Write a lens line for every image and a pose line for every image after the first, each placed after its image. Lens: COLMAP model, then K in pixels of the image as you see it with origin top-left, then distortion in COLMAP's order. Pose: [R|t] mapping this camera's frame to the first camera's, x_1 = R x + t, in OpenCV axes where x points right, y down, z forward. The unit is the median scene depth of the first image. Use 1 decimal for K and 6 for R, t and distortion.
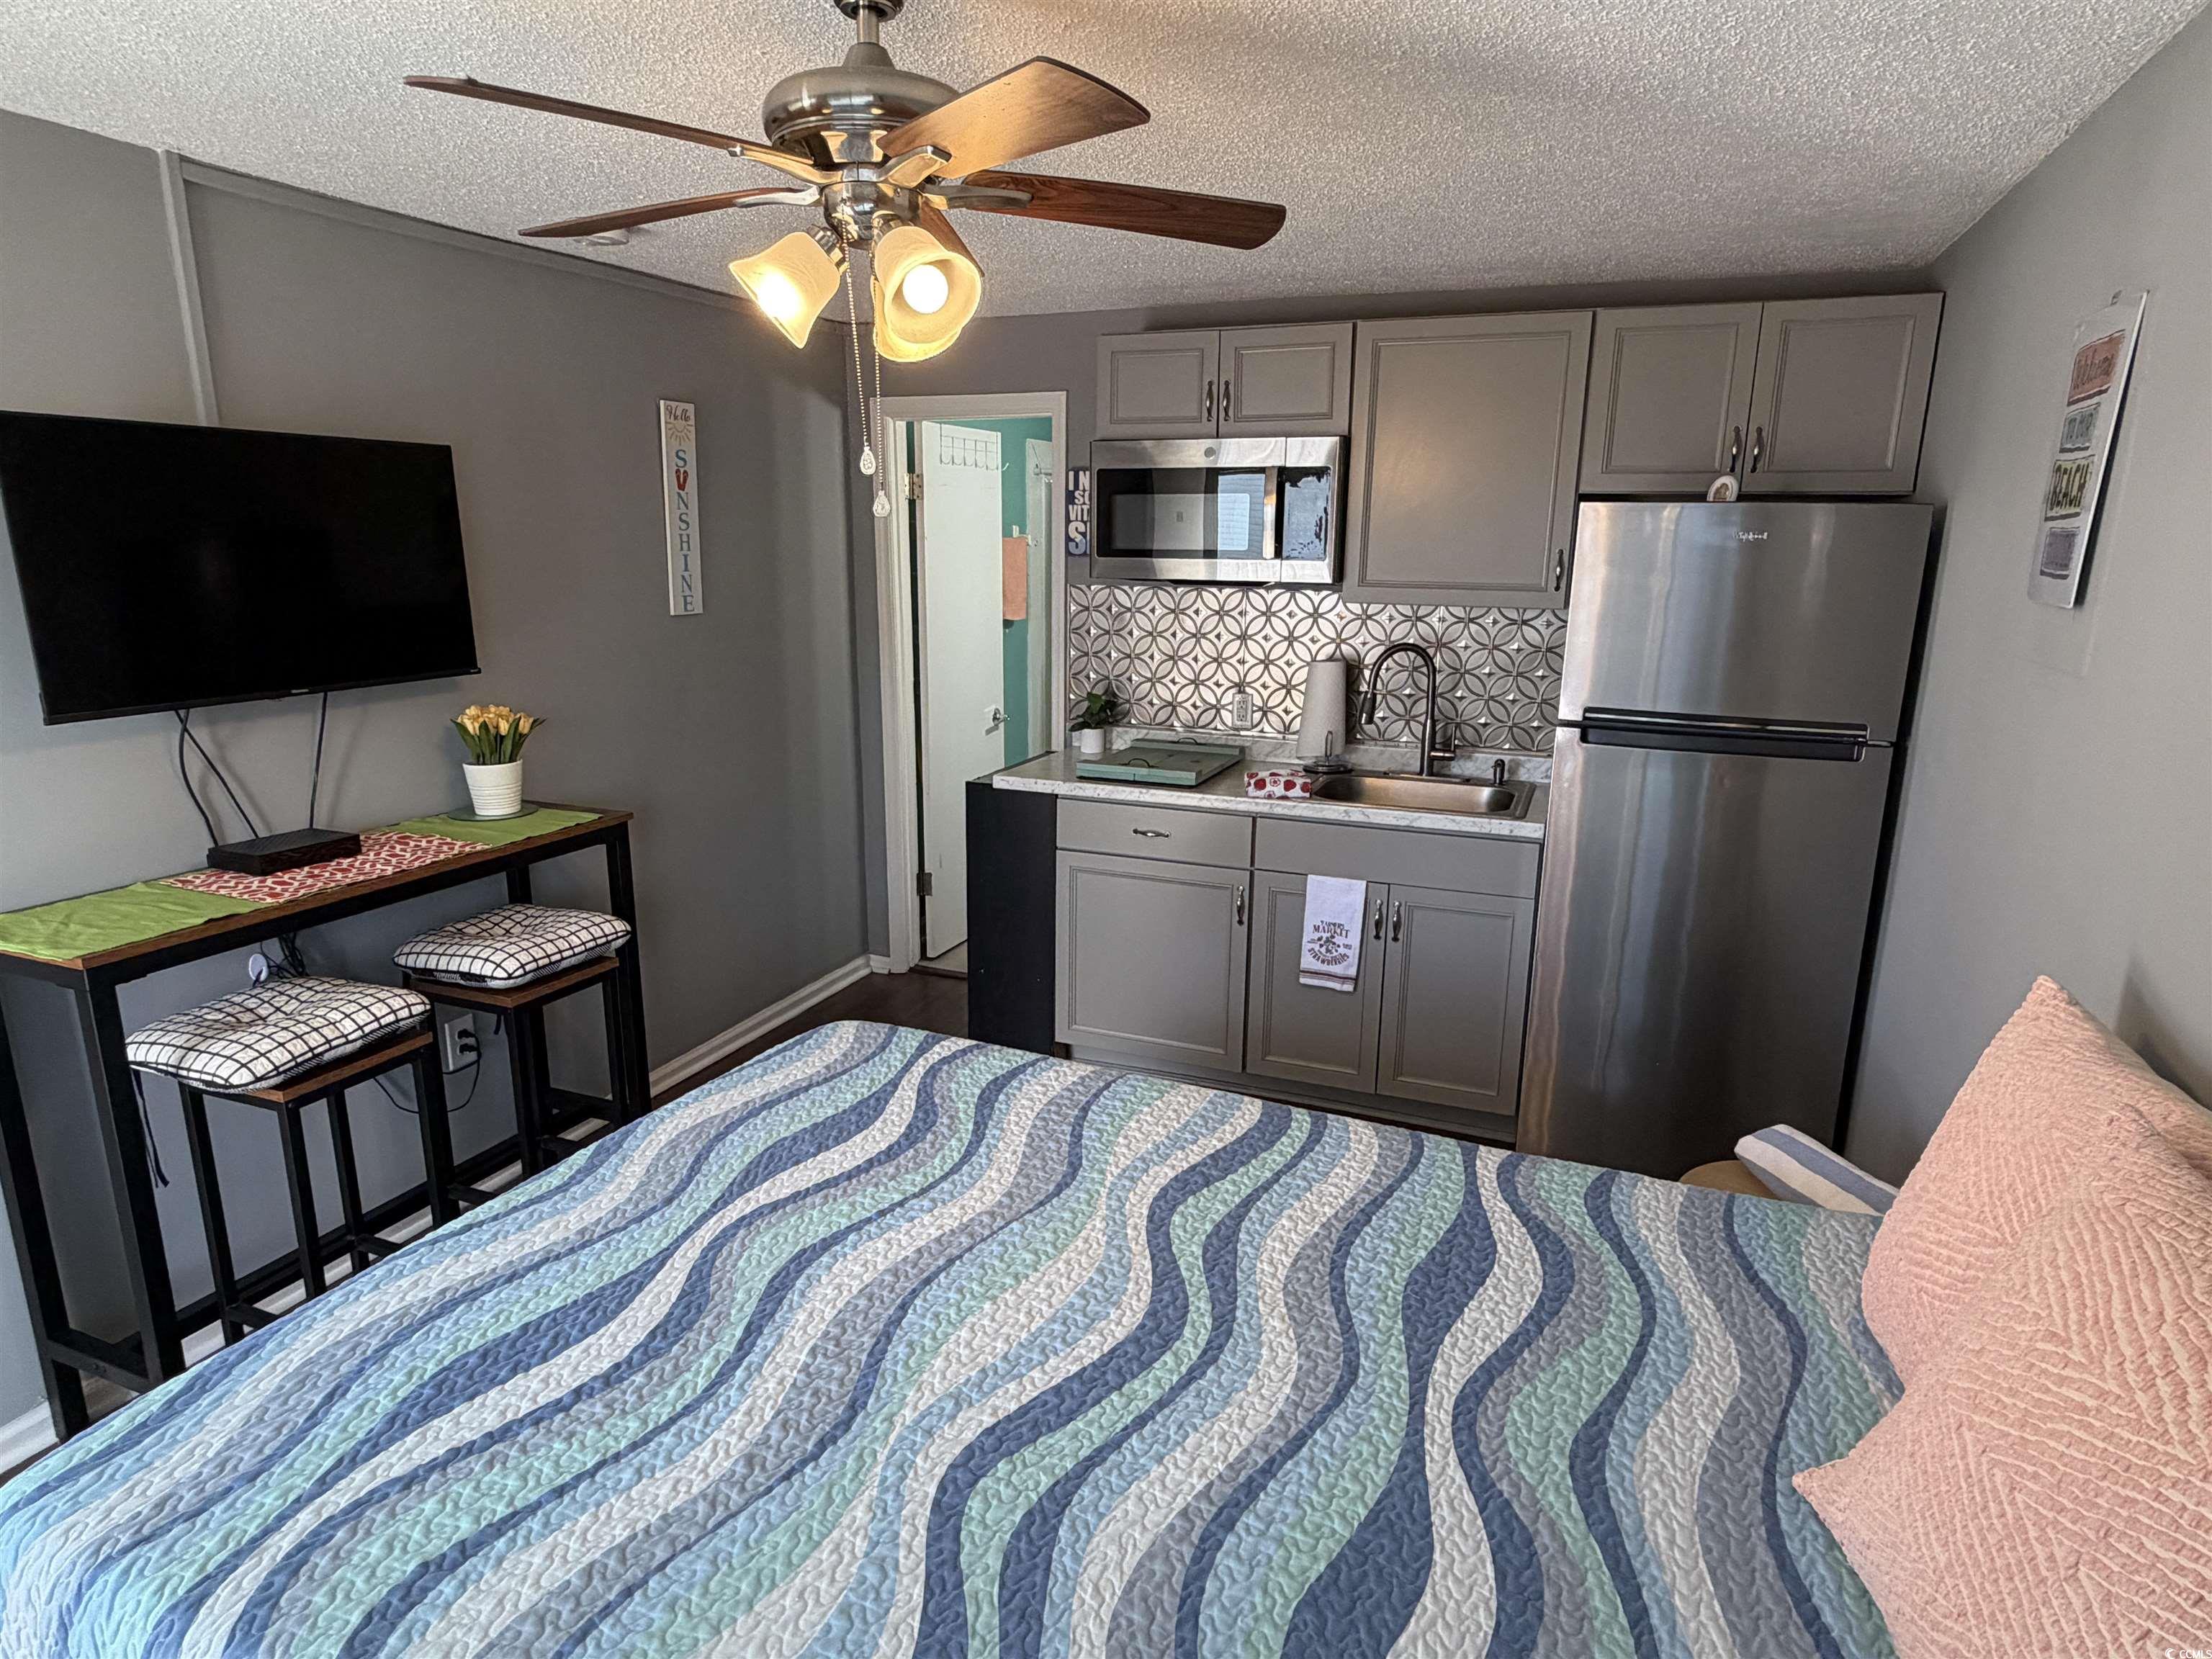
lens RADIAL K [[1272.4, 0, 1101.3], [0, 1272.4, 825.9], [0, 0, 1]] dist [0.003652, -0.004789]
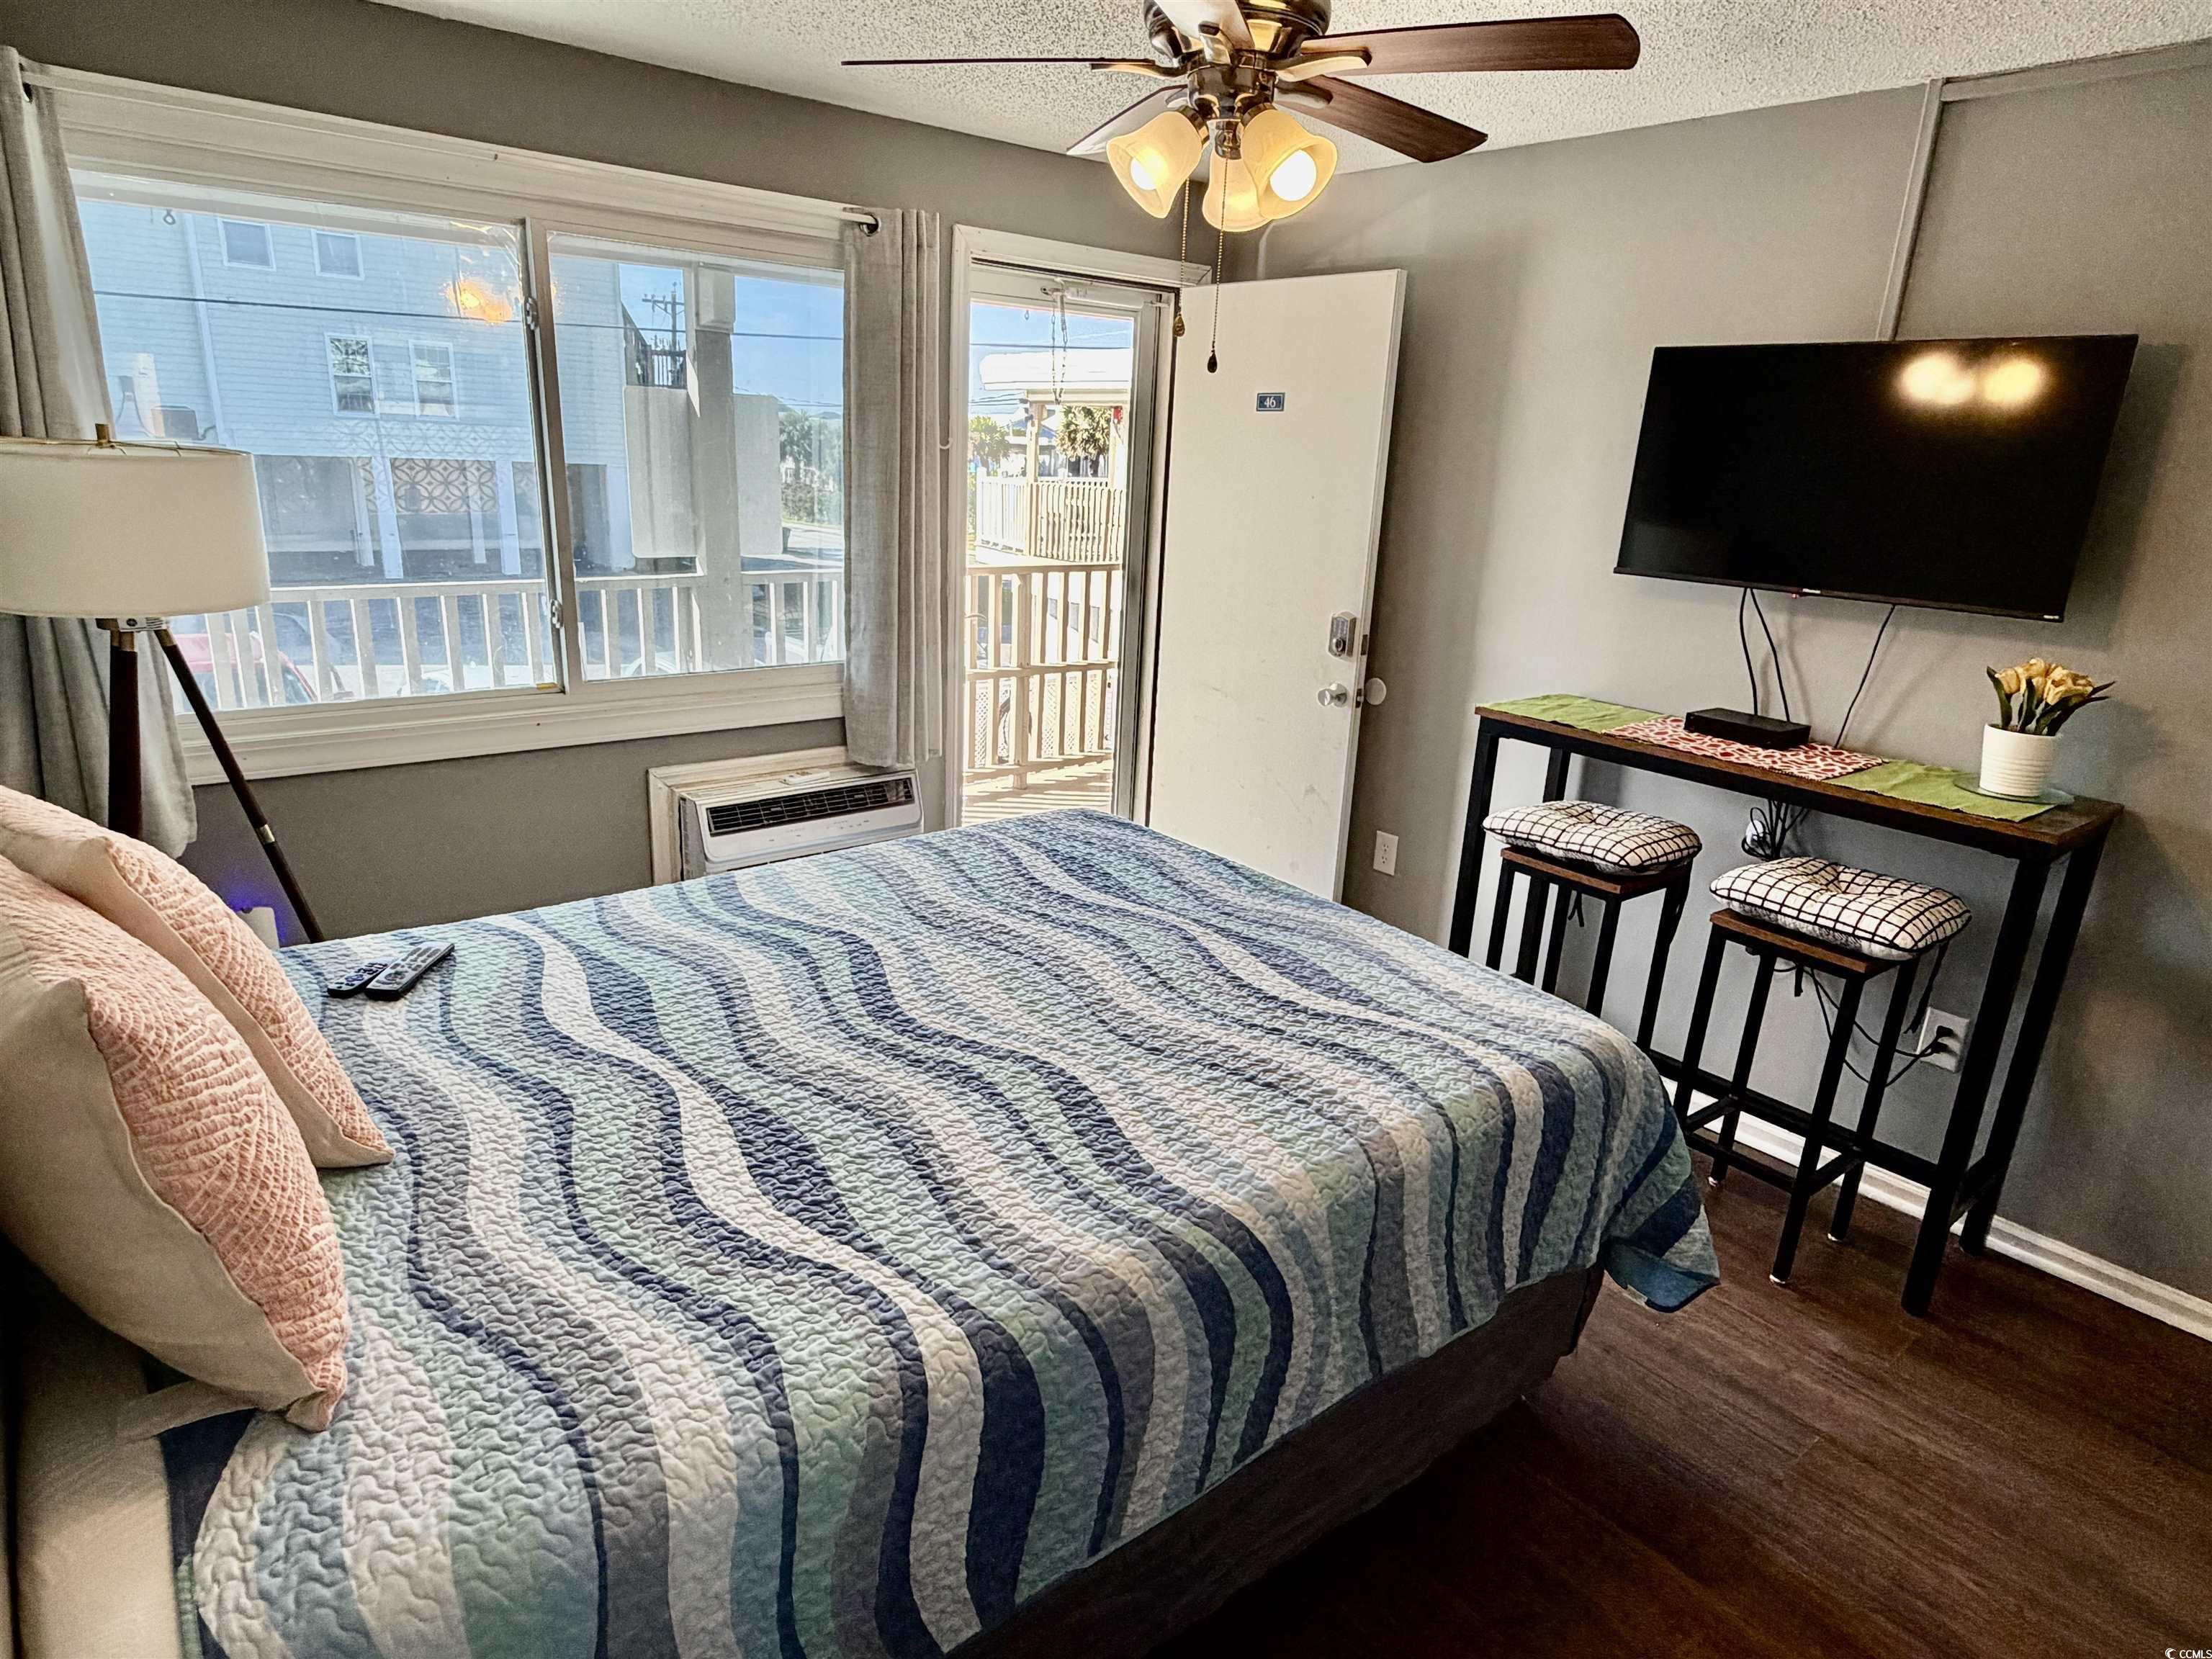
lens RADIAL K [[1272.4, 0, 1096.5], [0, 1272.4, 824.2], [0, 0, 1]] dist [0.003652, -0.004789]
pose [[-0.474368, 0.228301, -0.850208, 0.508496], [-0.243497, 0.894080, 0.375939, -0.157255], [0.845981, 0.385356, -0.368532, 0.811555]]
